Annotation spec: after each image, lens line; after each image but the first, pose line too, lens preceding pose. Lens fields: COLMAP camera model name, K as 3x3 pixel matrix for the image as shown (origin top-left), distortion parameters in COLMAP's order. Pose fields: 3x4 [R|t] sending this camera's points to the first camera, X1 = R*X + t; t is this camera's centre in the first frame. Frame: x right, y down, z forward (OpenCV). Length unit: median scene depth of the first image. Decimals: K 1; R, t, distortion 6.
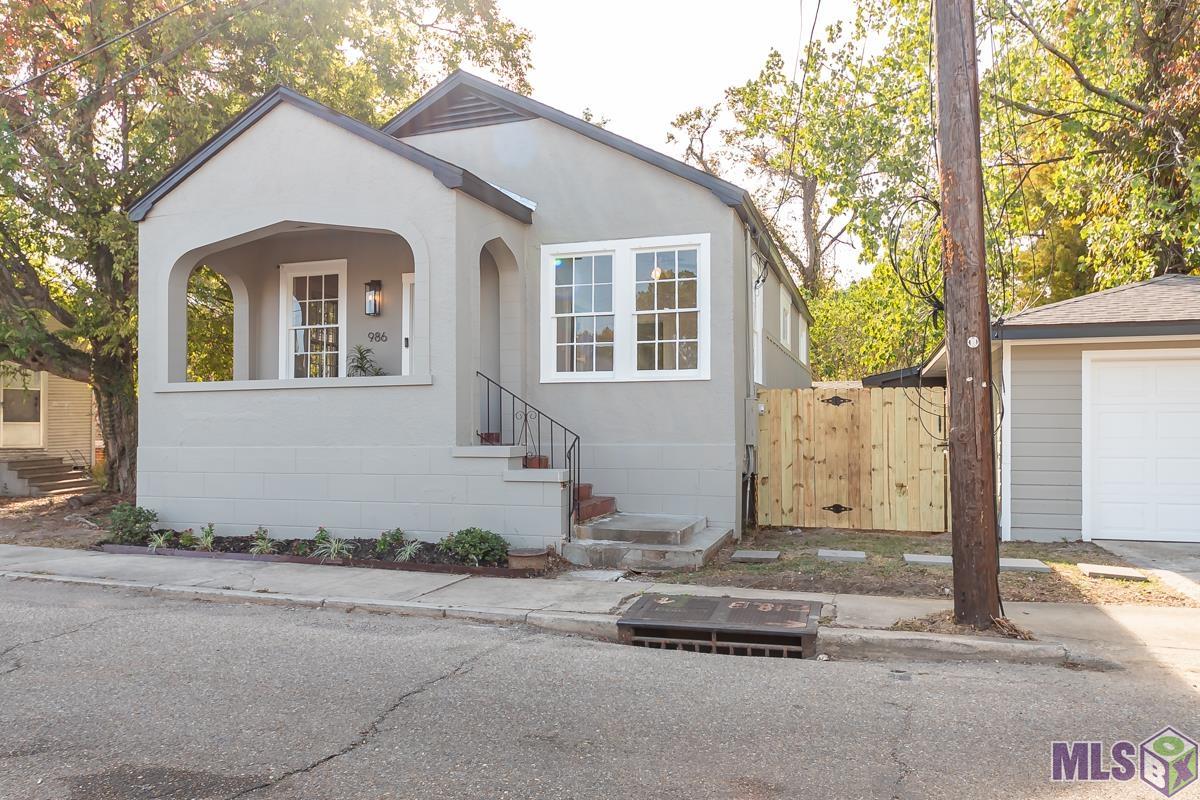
lens RADIAL K [[819.7, 0, 600.0], [0, 819.7, 400.0], [0, 0, 1]] dist [0.001846, 0.000388]
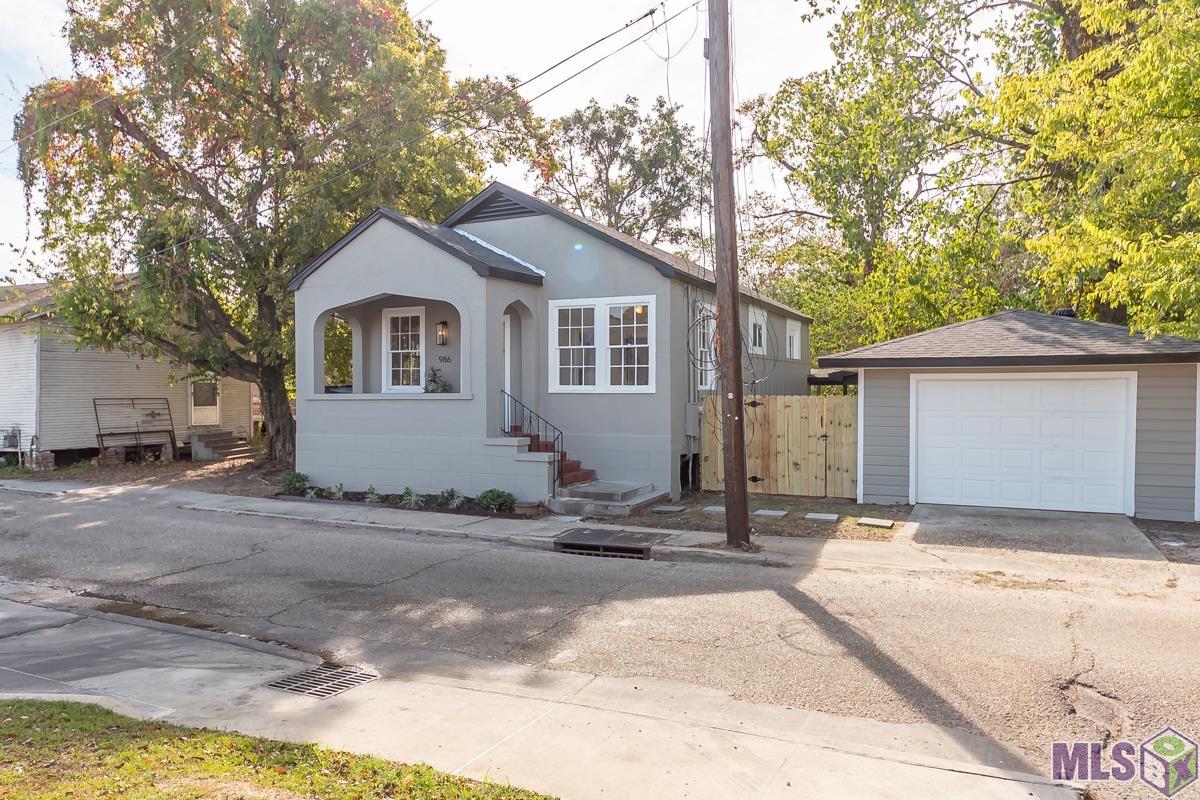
lens RADIAL K [[825.3, 0, 585.1], [0, 825.3, 376.3], [0, 0, 1]] dist [0.001603, -0.000200]
pose [[0.990429, -0.002775, -0.137997, 0.206716], [0.005642, 0.999776, 0.020393, -0.083362], [0.137910, -0.020976, 0.990223, -0.494505]]
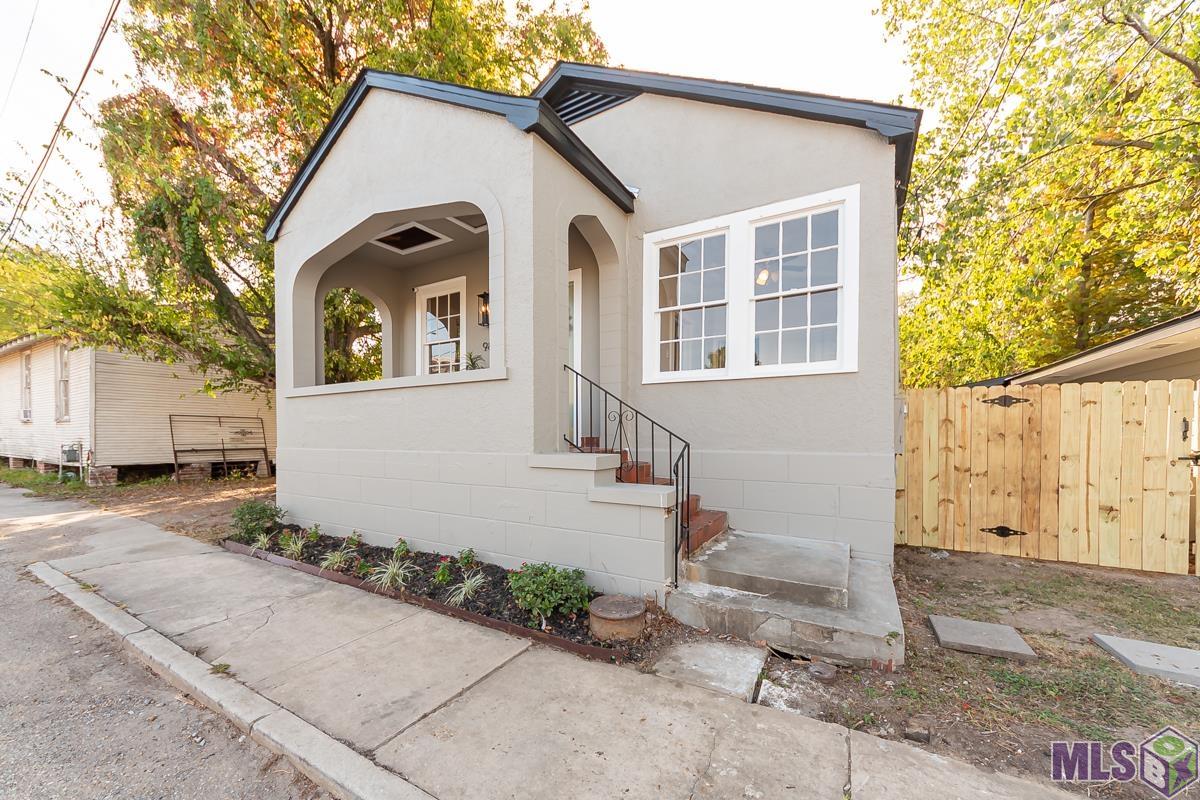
lens RADIAL K [[449.6, 0, 589.5], [0, 449.6, 435.7], [0, 0, 1]] dist [0.008732, -0.005081]
pose [[0.977749, 0.006541, -0.209676, -0.024640], [0.001888, 0.999199, 0.039974, 0.018011], [0.209769, -0.039480, 0.976953, 0.498629]]
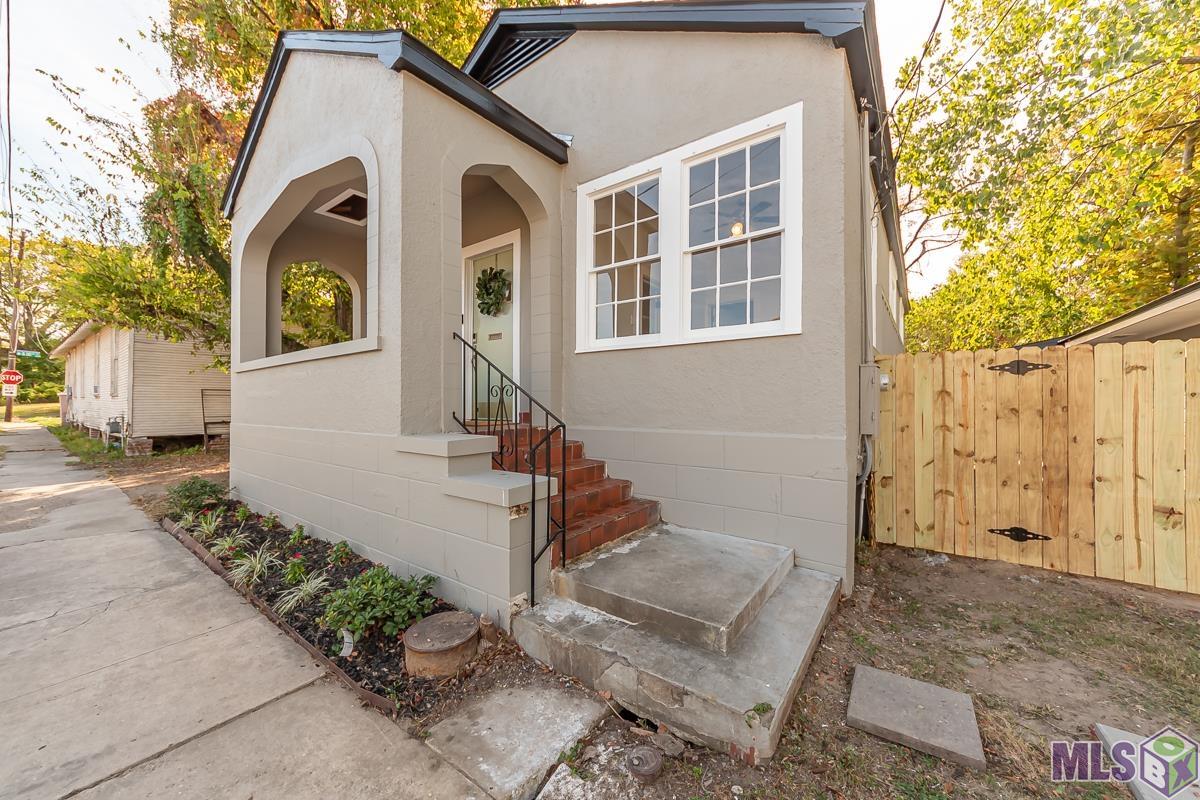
lens RADIAL K [[433.7, 0, 595.1], [0, 433.7, 399.3], [0, 0, 1]] dist [0.000713, -0.000229]
pose [[0.947866, -0.000525, -0.318668, 0.086600], [0.009268, 0.999621, 0.025919, 0.015110], [0.318533, -0.027521, 0.947512, 0.604931]]
